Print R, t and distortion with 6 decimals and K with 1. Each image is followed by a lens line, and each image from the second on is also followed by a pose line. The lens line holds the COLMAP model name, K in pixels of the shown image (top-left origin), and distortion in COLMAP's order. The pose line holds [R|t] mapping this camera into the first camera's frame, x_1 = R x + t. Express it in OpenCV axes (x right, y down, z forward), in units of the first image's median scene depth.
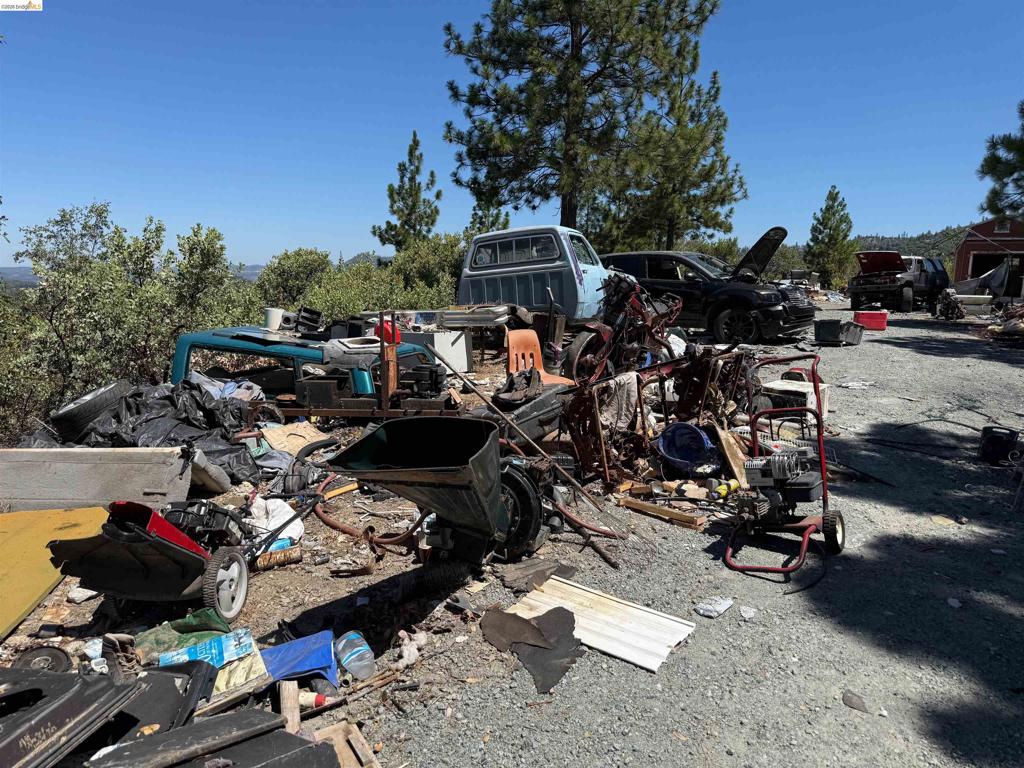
lens RADIAL K [[718.1, 0, 508.2], [0, 718.1, 405.3], [0, 0, 1]] dist [0.018492, -0.028746]
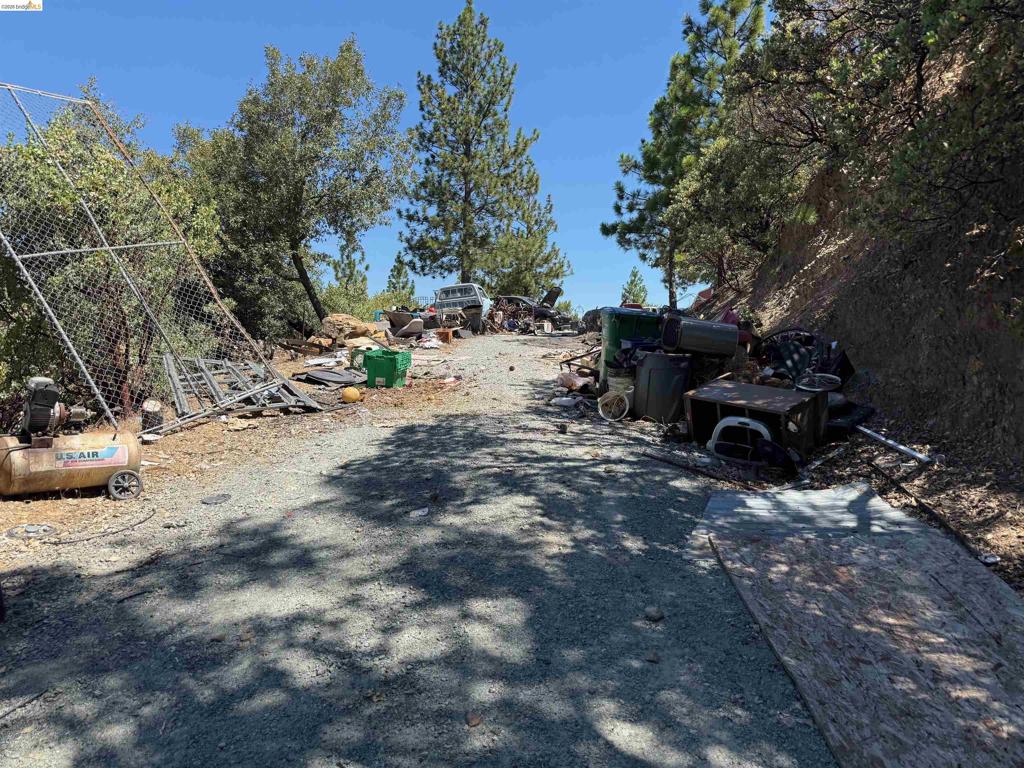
lens RADIAL K [[718.1, 0, 513.6], [0, 718.1, 386.8], [0, 0, 1]] dist [0.018492, -0.028746]
pose [[0.982861, -0.009027, 0.184125, -0.079097], [0.030798, 0.992803, -0.115728, 0.126602], [-0.181755, 0.119416, 0.976066, -0.453797]]
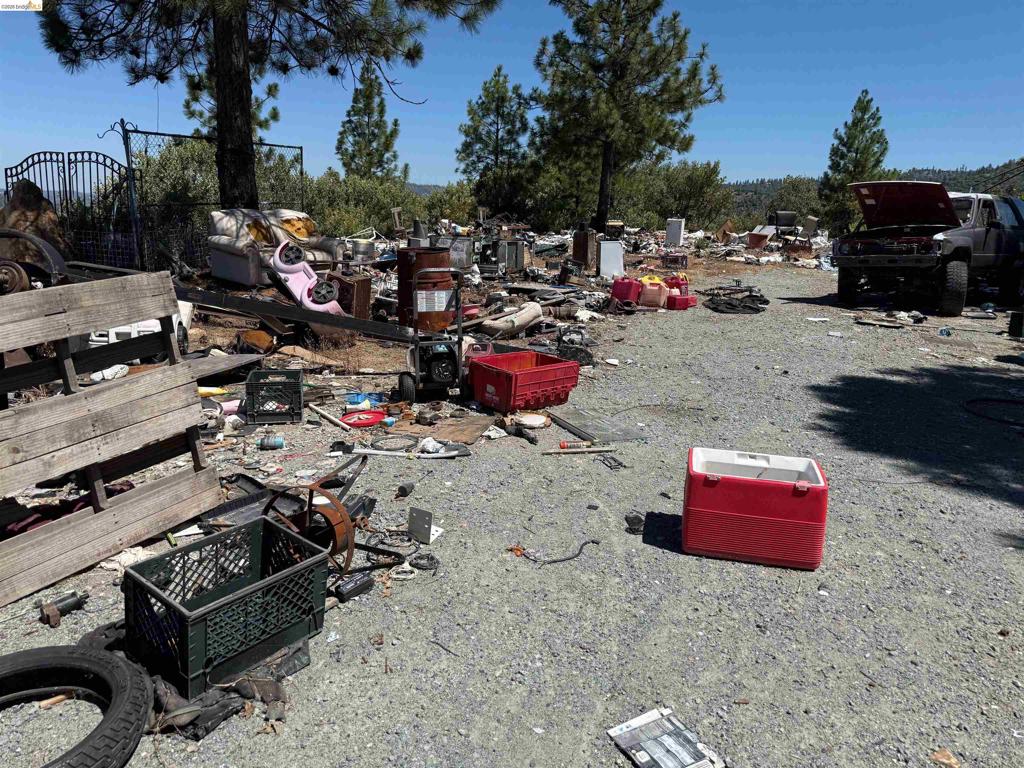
lens RADIAL K [[718.1, 0, 503.8], [0, 718.1, 384.3], [0, 0, 1]] dist [0.018492, -0.028746]
pose [[0.998268, 0.029777, -0.050730, 0.176361], [-0.026336, 0.997392, 0.067191, -0.066232], [0.052598, -0.065739, 0.996450, 0.316335]]
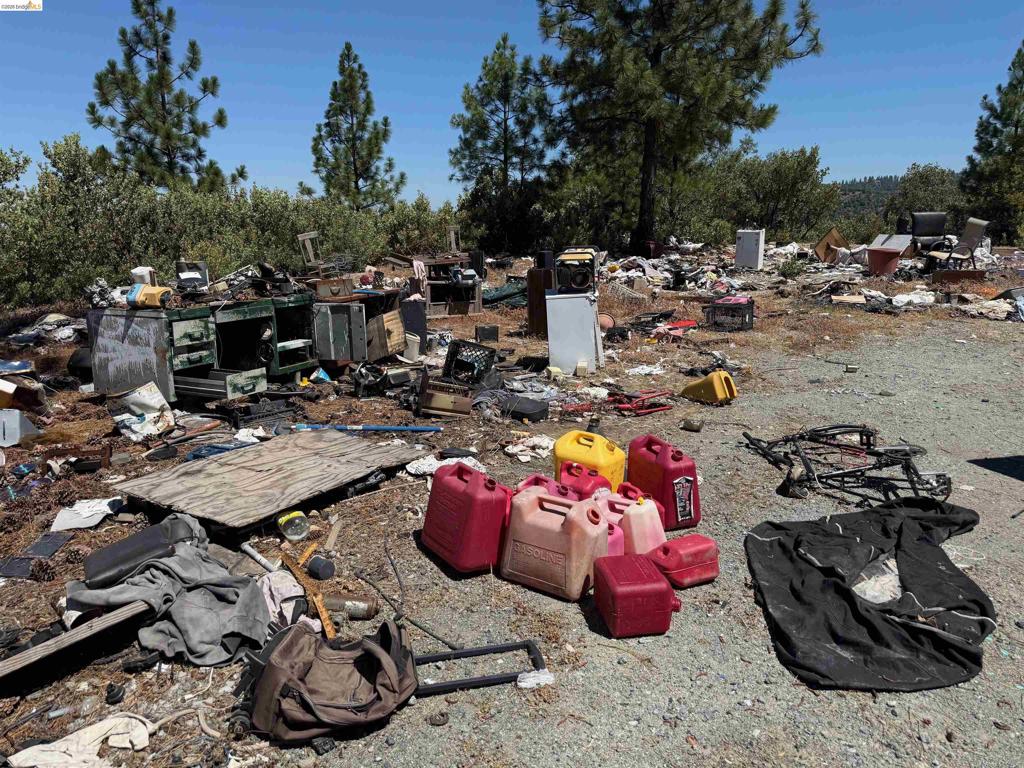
lens RADIAL K [[718.1, 0, 502.2], [0, 718.1, 379.0], [0, 0, 1]] dist [0.018492, -0.028746]
pose [[0.982838, 0.013983, -0.183942, 0.228893], [-0.005892, 0.998994, 0.044461, -0.105128], [0.184379, -0.042615, 0.981931, 0.527268]]
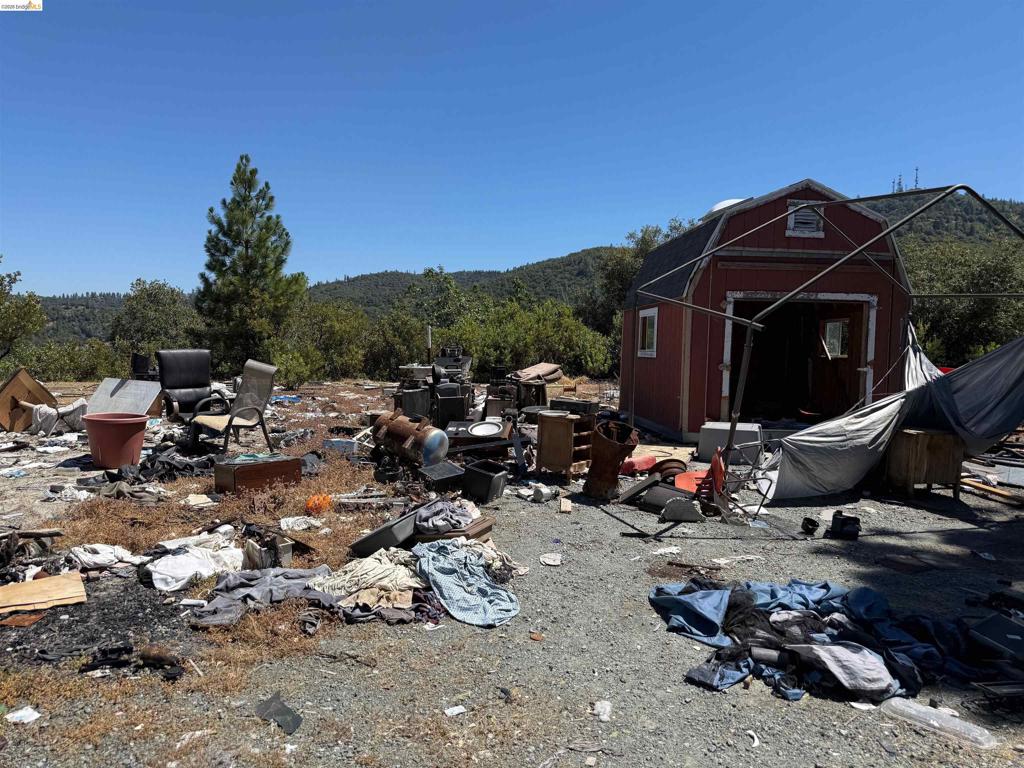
lens RADIAL K [[718.1, 0, 507.3], [0, 718.1, 388.0], [0, 0, 1]] dist [0.018492, -0.028746]
pose [[0.700436, -0.058093, 0.711347, 0.287560], [0.121249, 0.991880, -0.038386, -0.144090], [-0.703341, 0.113137, 0.701792, 0.713544]]
